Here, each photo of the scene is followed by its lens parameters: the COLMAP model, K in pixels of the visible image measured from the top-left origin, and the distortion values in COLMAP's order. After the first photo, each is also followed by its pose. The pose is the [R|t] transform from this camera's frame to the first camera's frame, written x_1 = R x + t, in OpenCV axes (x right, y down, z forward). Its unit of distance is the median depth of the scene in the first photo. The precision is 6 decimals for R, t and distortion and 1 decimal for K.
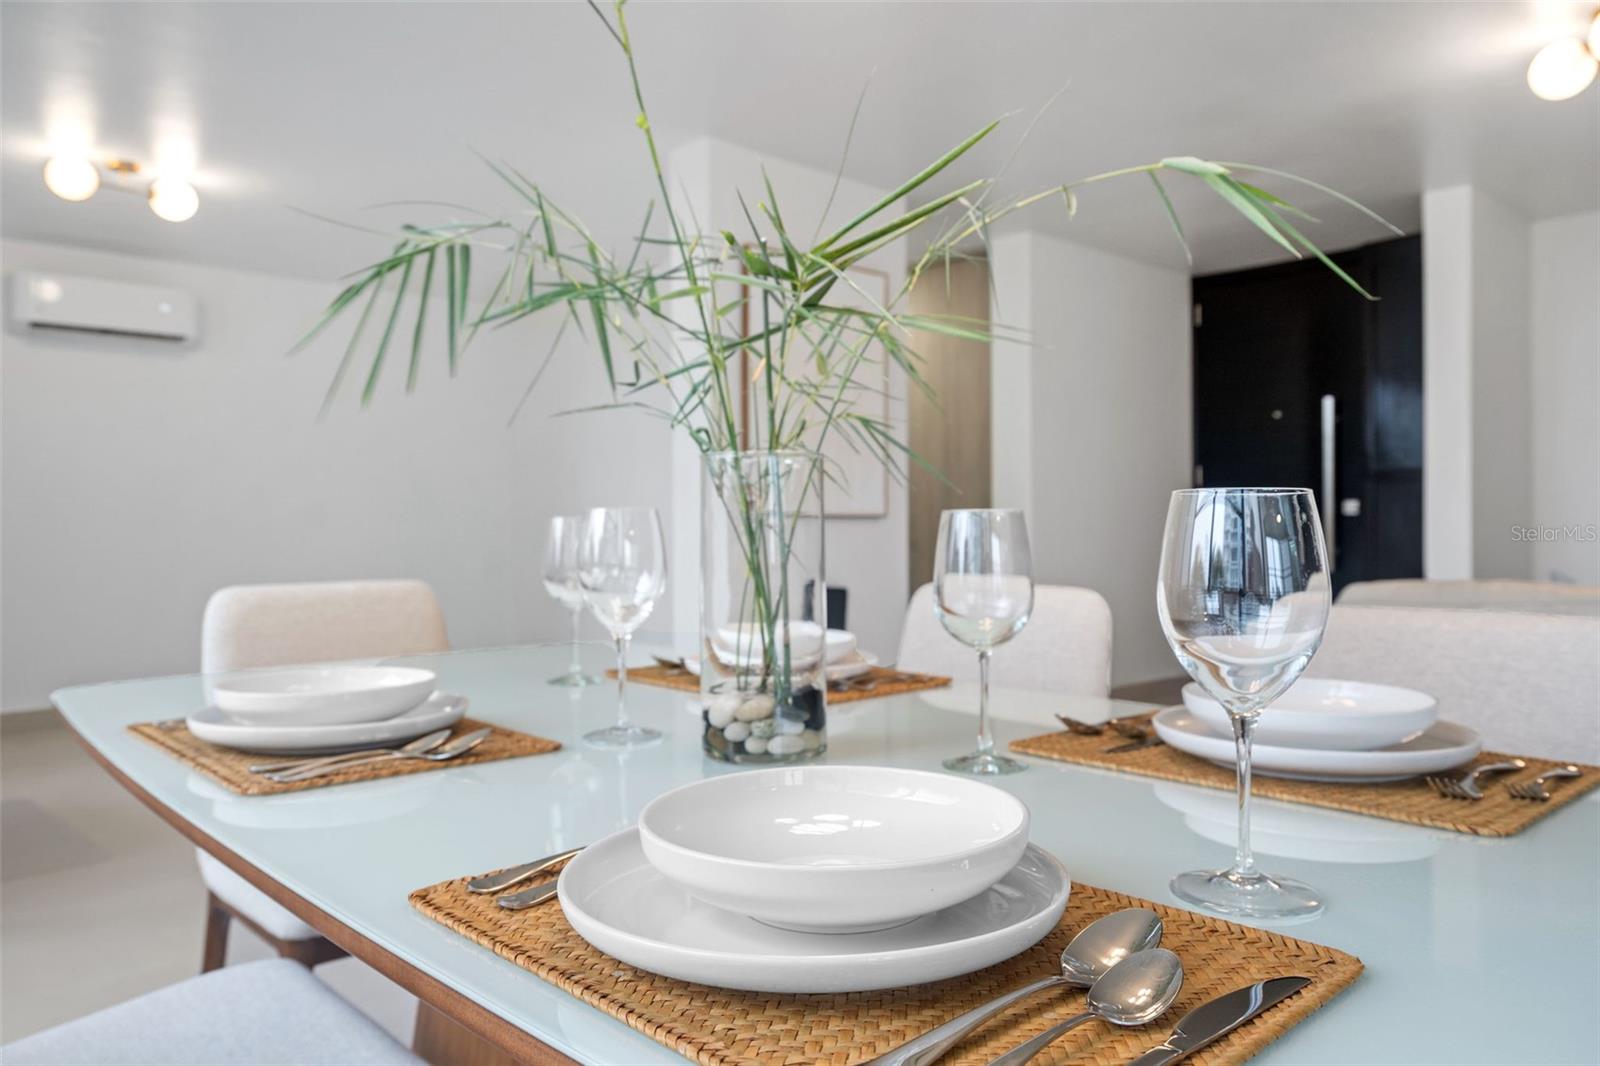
lens RADIAL K [[1112.2, 0, 788.5], [0, 1112.2, 528.9], [0, 0, 1]] dist [0.006397, 0.000807]
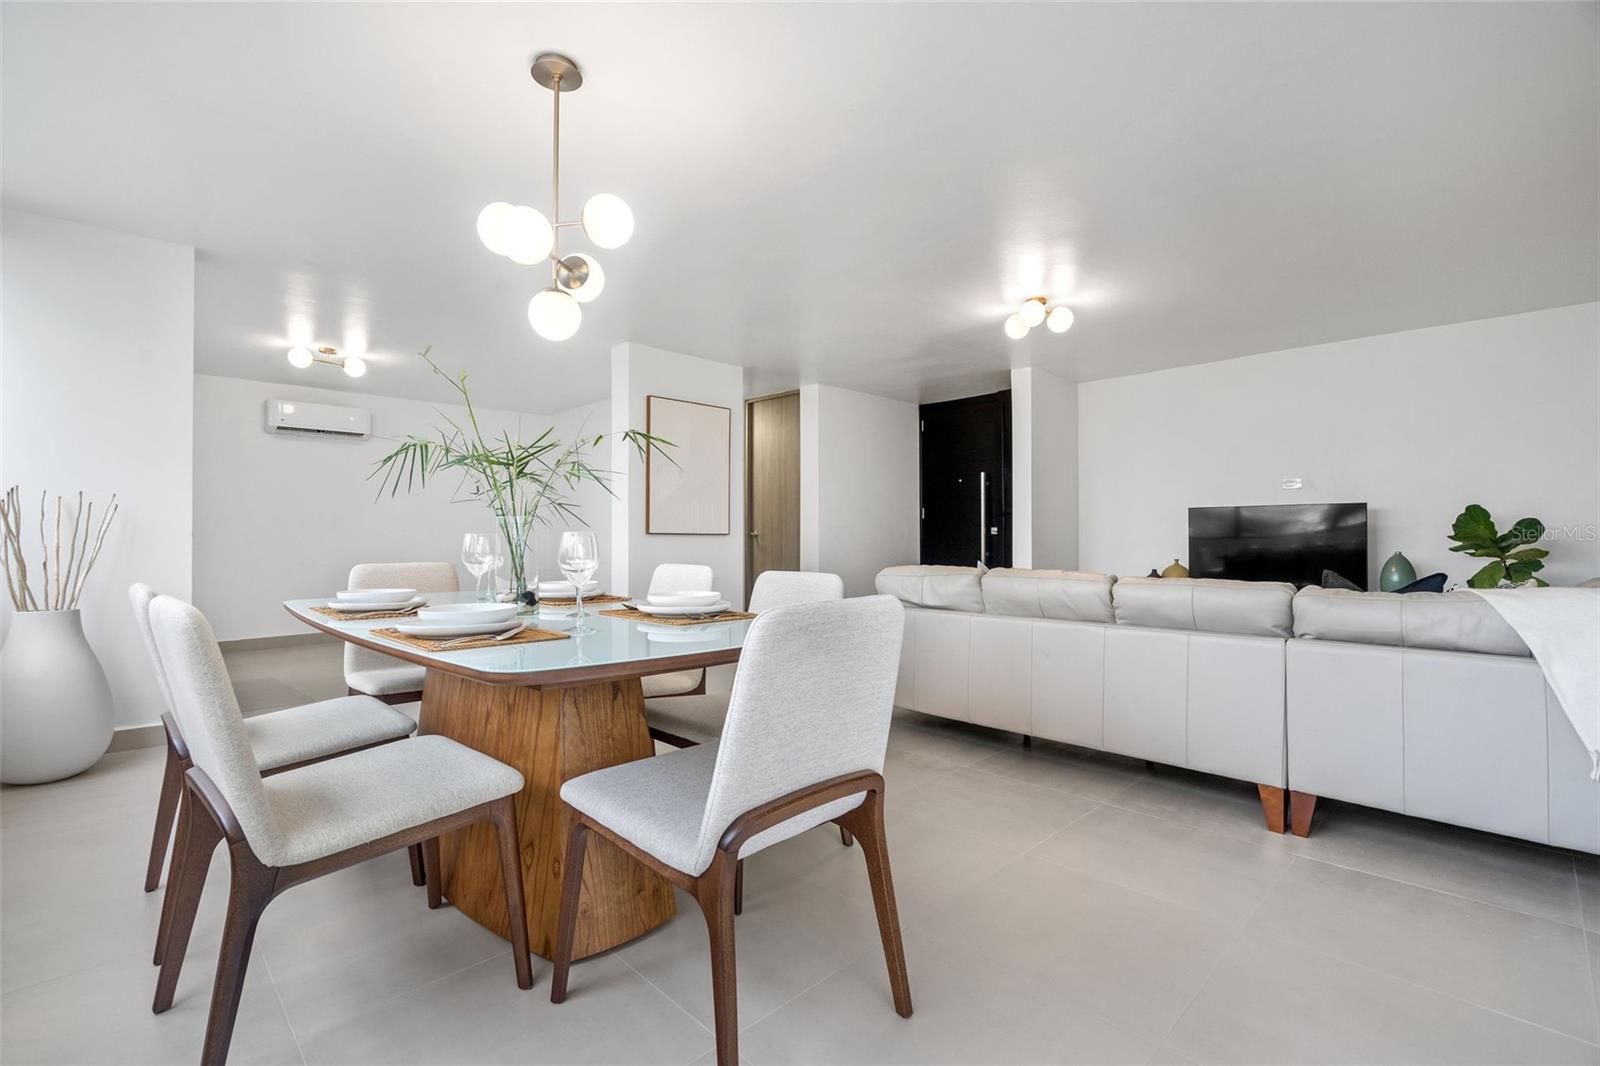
lens RADIAL K [[713.5, 0, 791.1], [0, 713.5, 532.7], [0, 0, 1]] dist [-0.003698, 0.000108]
pose [[0.999543, 0.007561, 0.029251, 0.157780], [-0.007260, 0.999920, -0.010369, -0.001899], [-0.029327, 0.010152, 0.999518, -0.231850]]
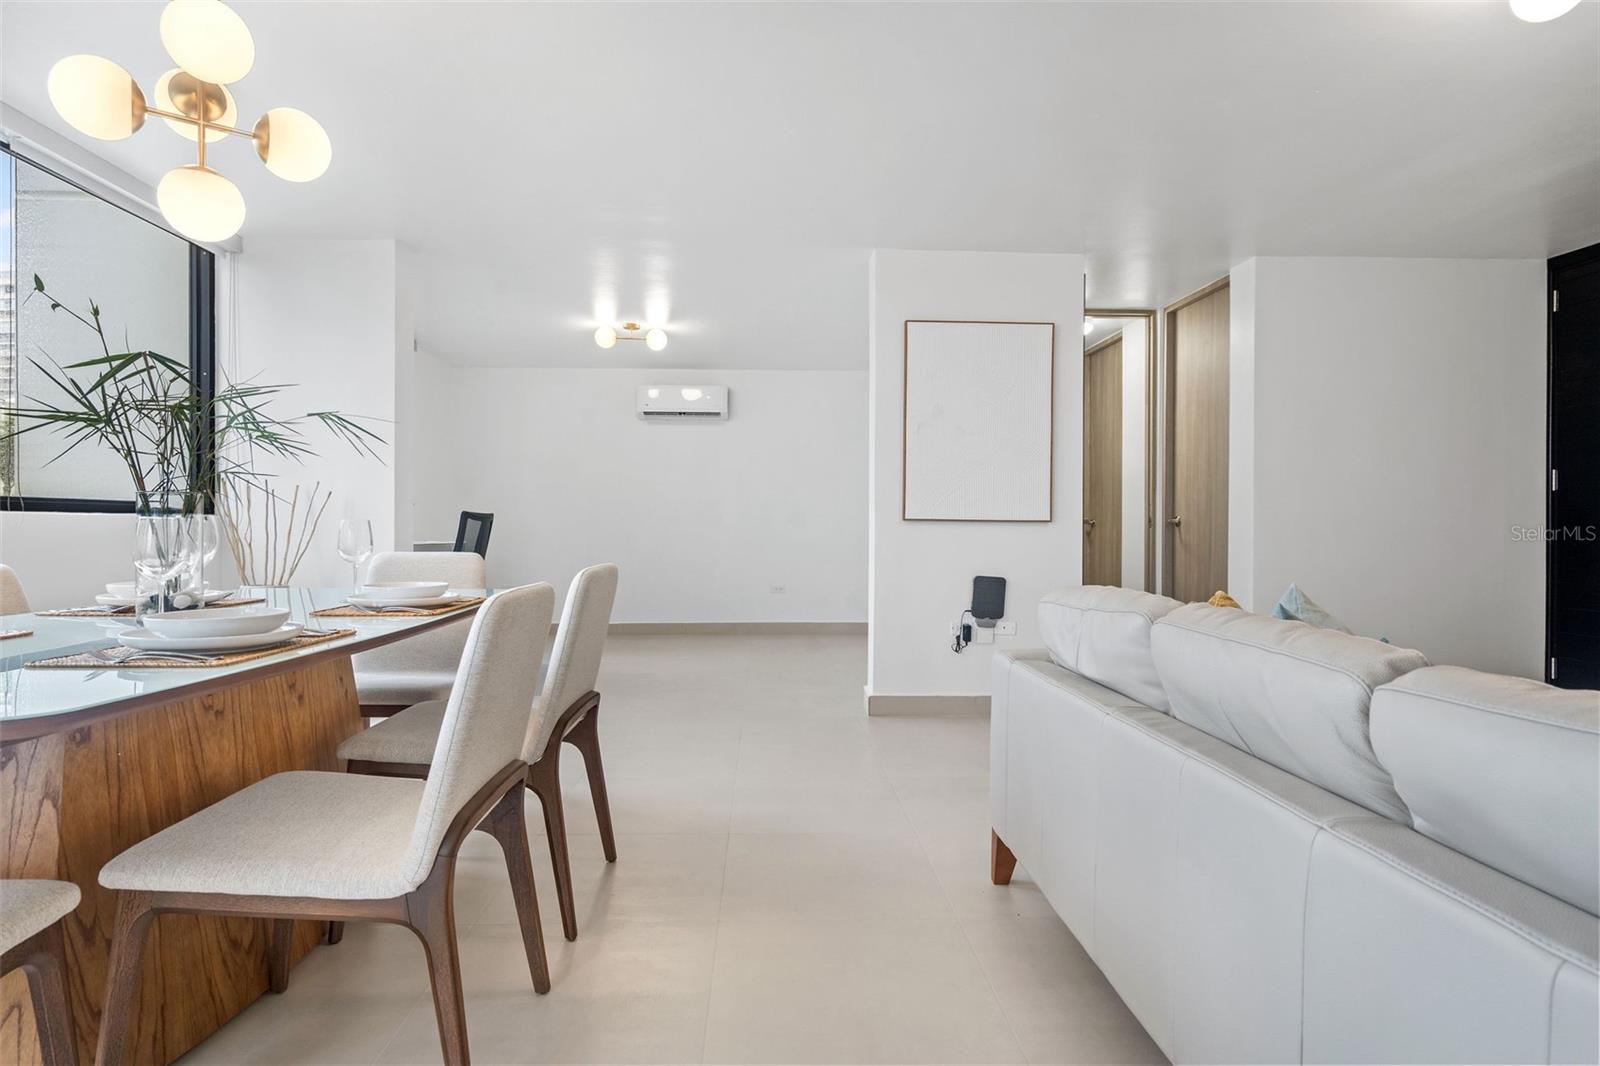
lens RADIAL K [[839.7, 0, 792.1], [0, 839.7, 525.5], [0, 0, 1]] dist [0.001346, 0.001616]
pose [[0.763140, 0.013241, -0.646097, 0.456631], [-0.010822, 0.999912, 0.007711, -0.011761], [0.646142, 0.001107, 0.763216, 0.110188]]
